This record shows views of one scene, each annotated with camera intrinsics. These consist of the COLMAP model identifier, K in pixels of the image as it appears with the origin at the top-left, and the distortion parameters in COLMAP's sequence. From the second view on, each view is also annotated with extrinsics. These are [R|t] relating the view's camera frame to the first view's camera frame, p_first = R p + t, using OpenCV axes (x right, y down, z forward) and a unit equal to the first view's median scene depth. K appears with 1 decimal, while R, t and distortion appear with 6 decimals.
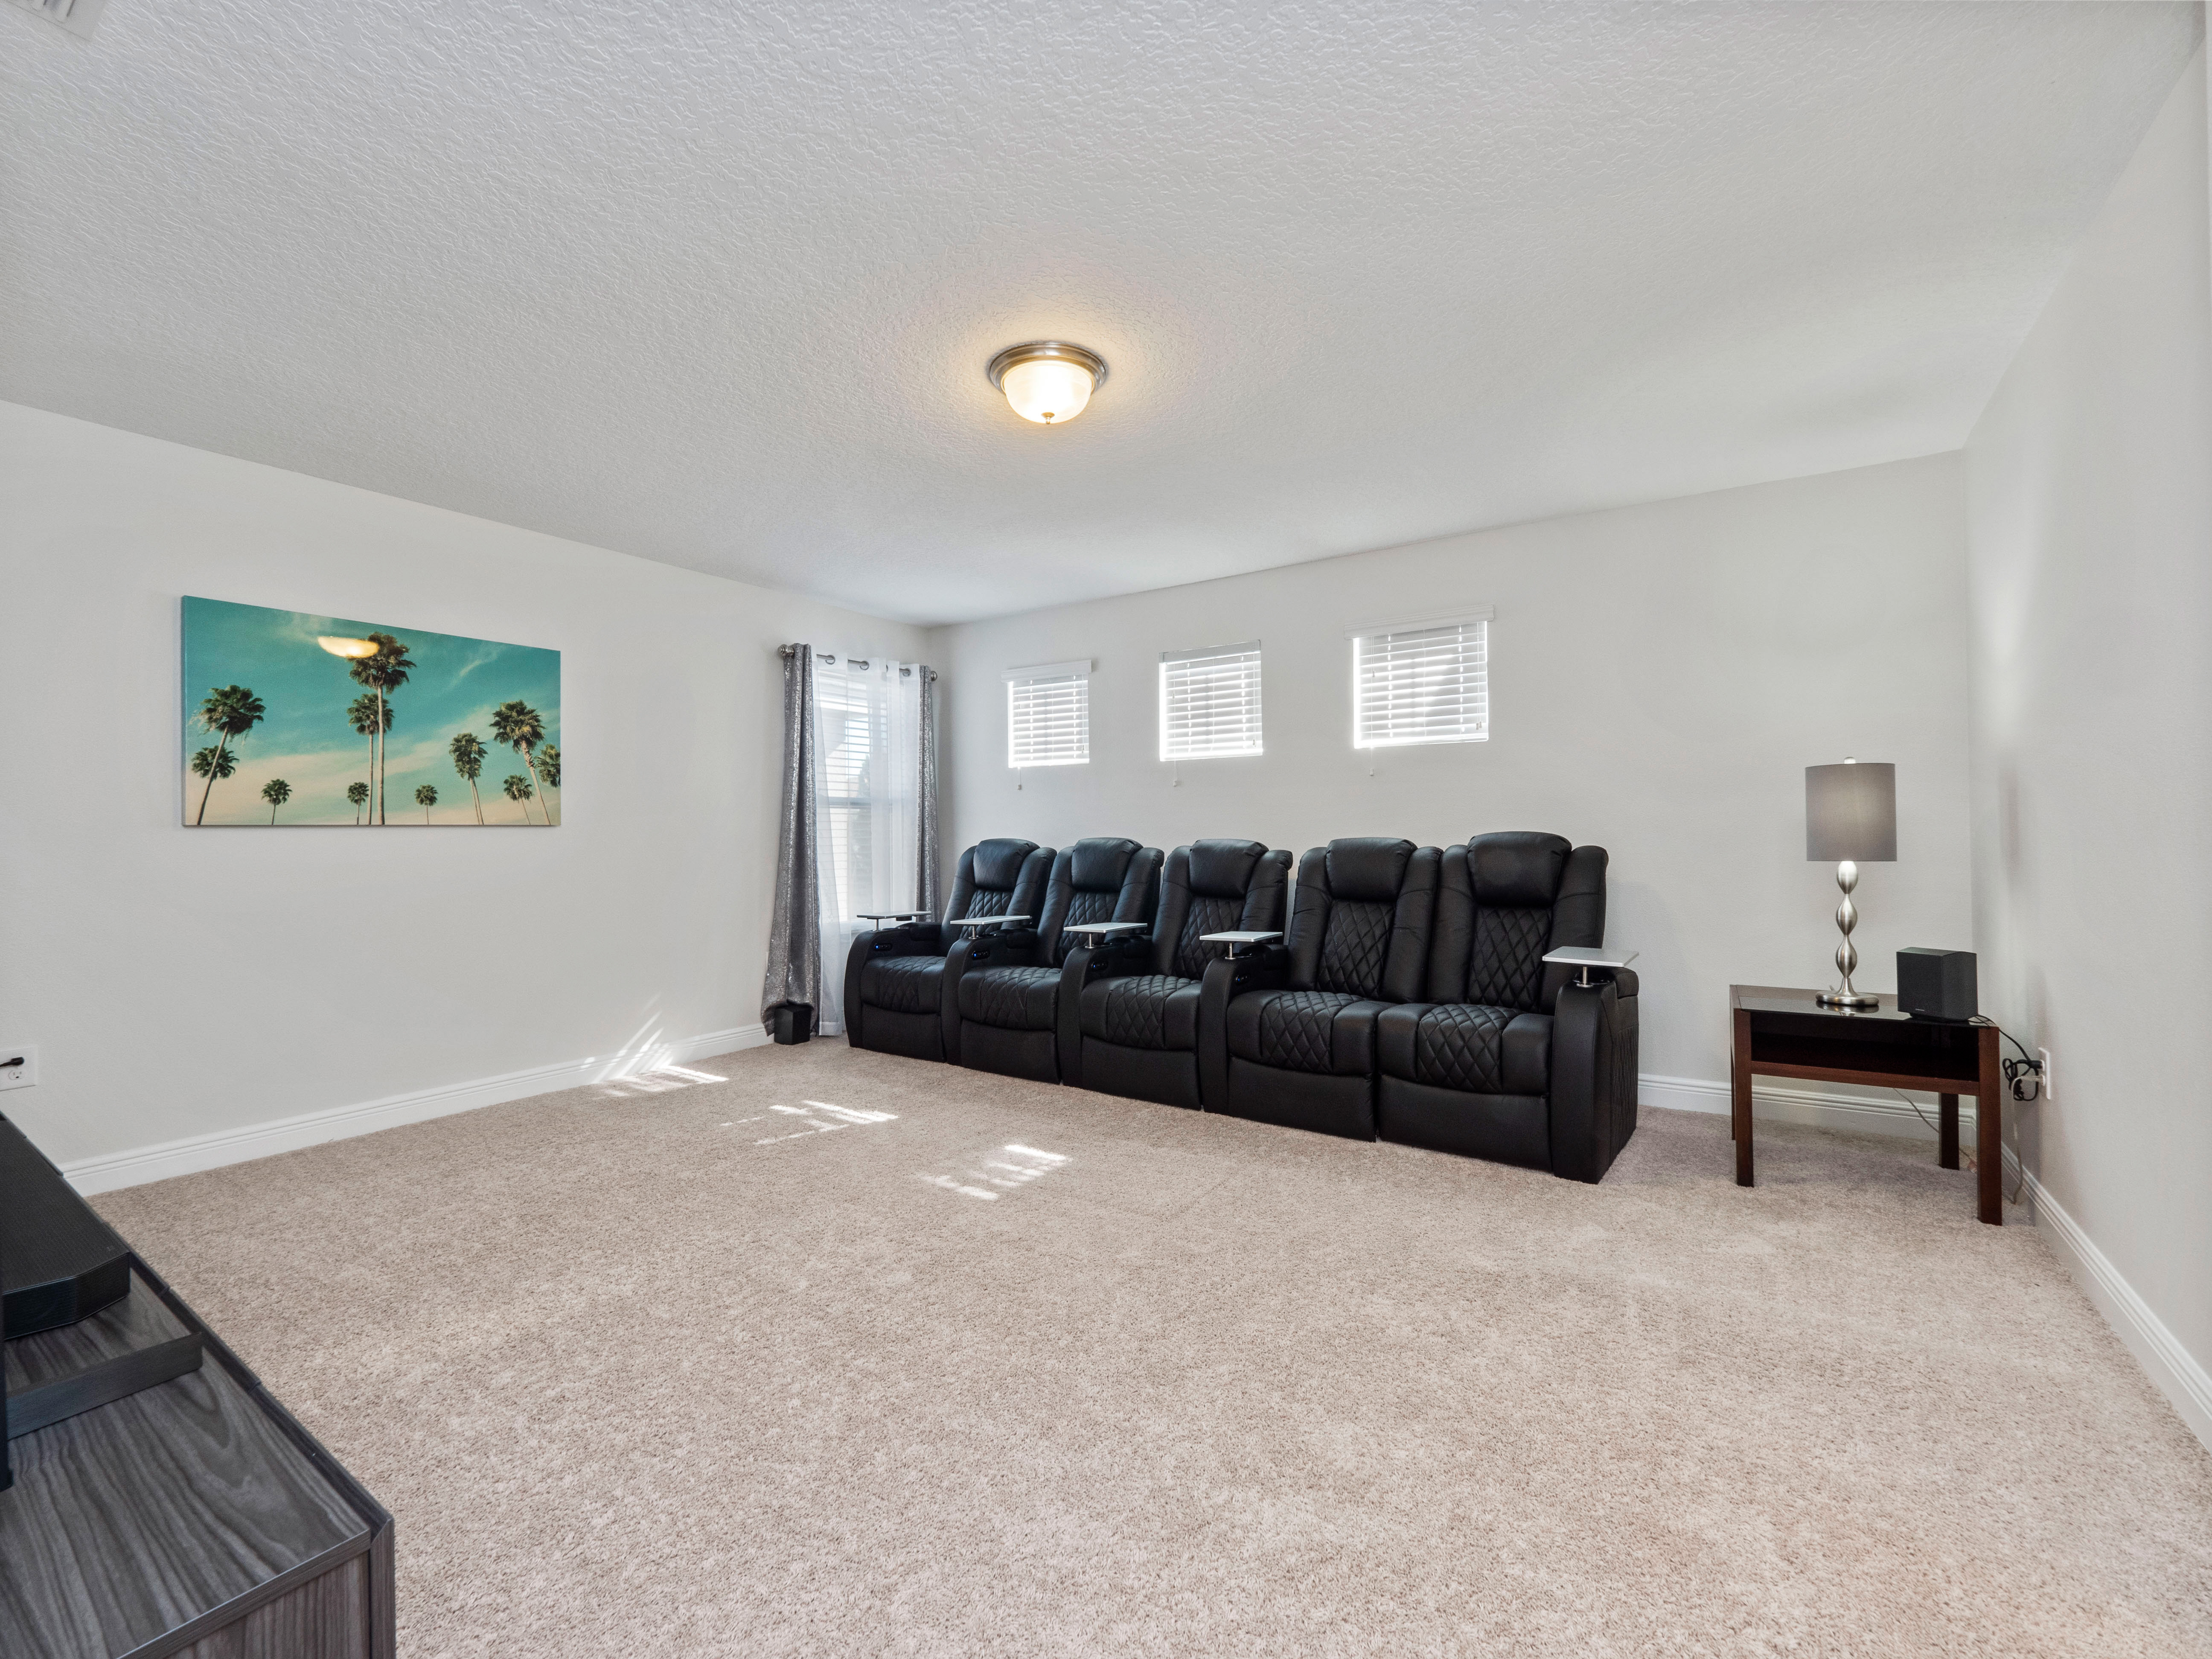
lens RADIAL K [[943.7, 0, 1092.2], [0, 943.7, 828.2], [0, 0, 1]] dist [0.008034, -0.008557]
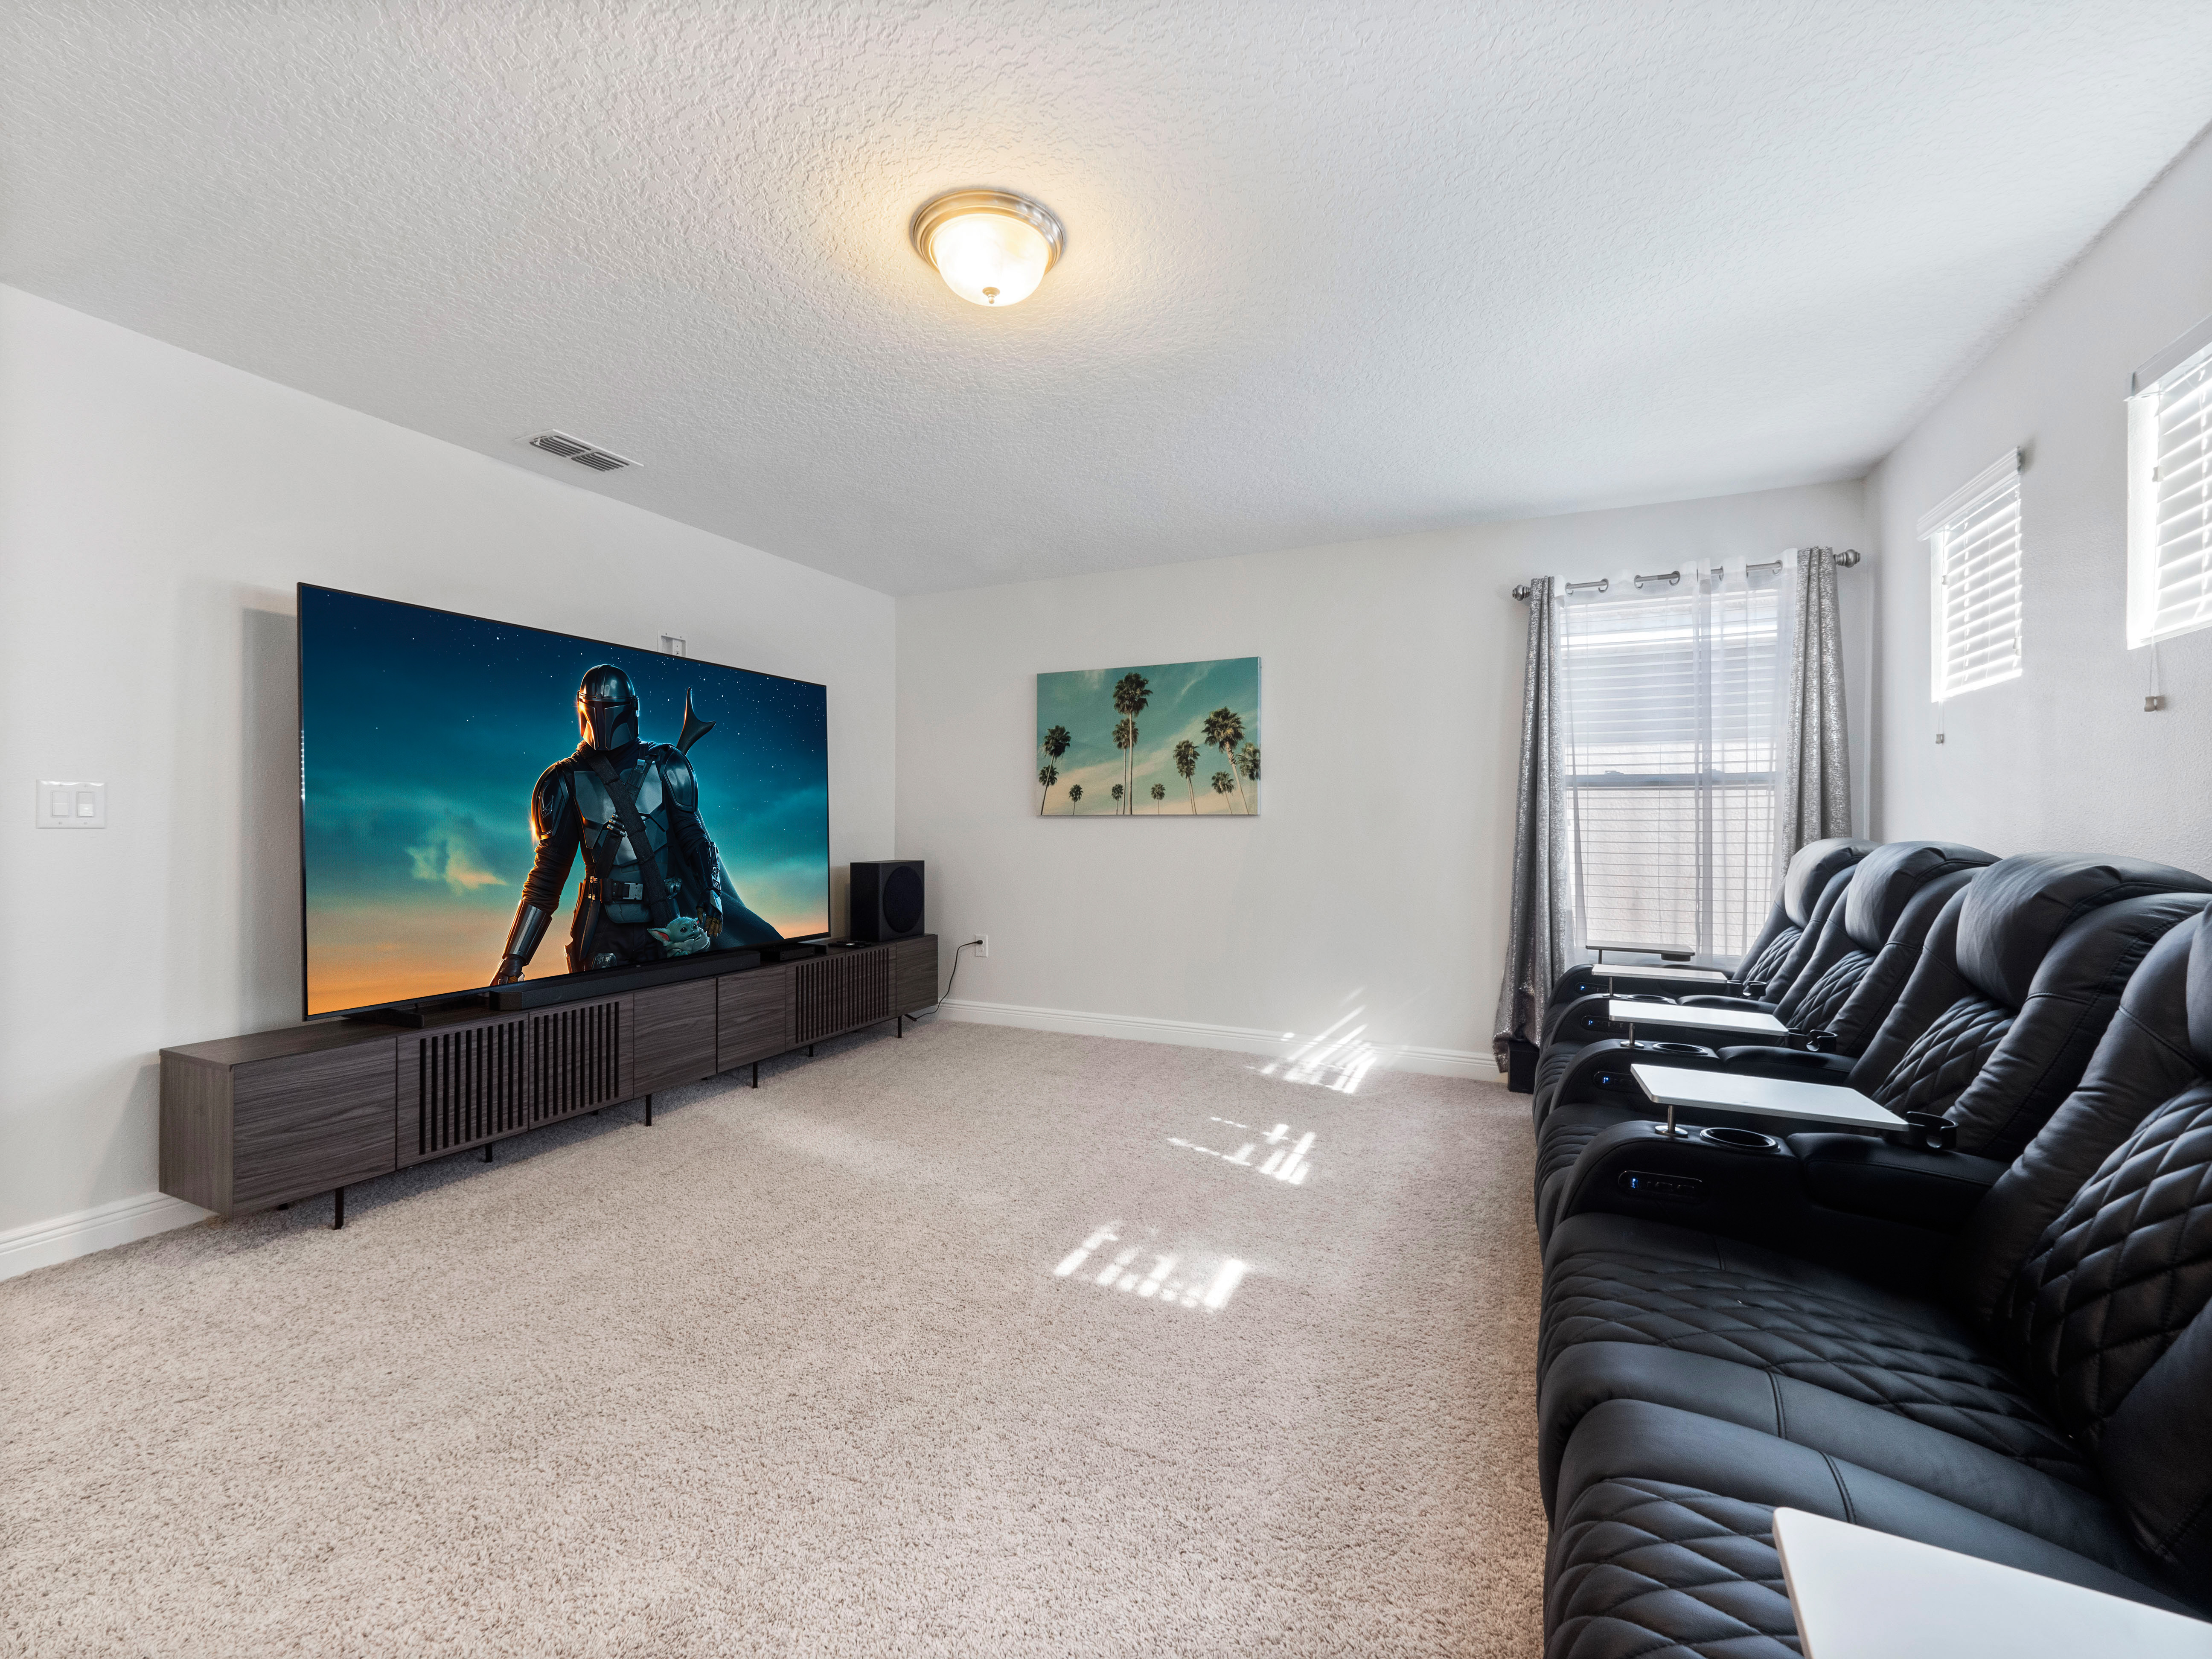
lens RADIAL K [[943.7, 0, 1092.2], [0, 943.7, 828.2], [0, 0, 1]] dist [0.008034, -0.008557]
pose [[0.140643, 0.016763, -0.989918, 0.548432], [0.001205, 0.999853, 0.017102, -0.007065], [0.990060, -0.003598, 0.140602, 0.711502]]
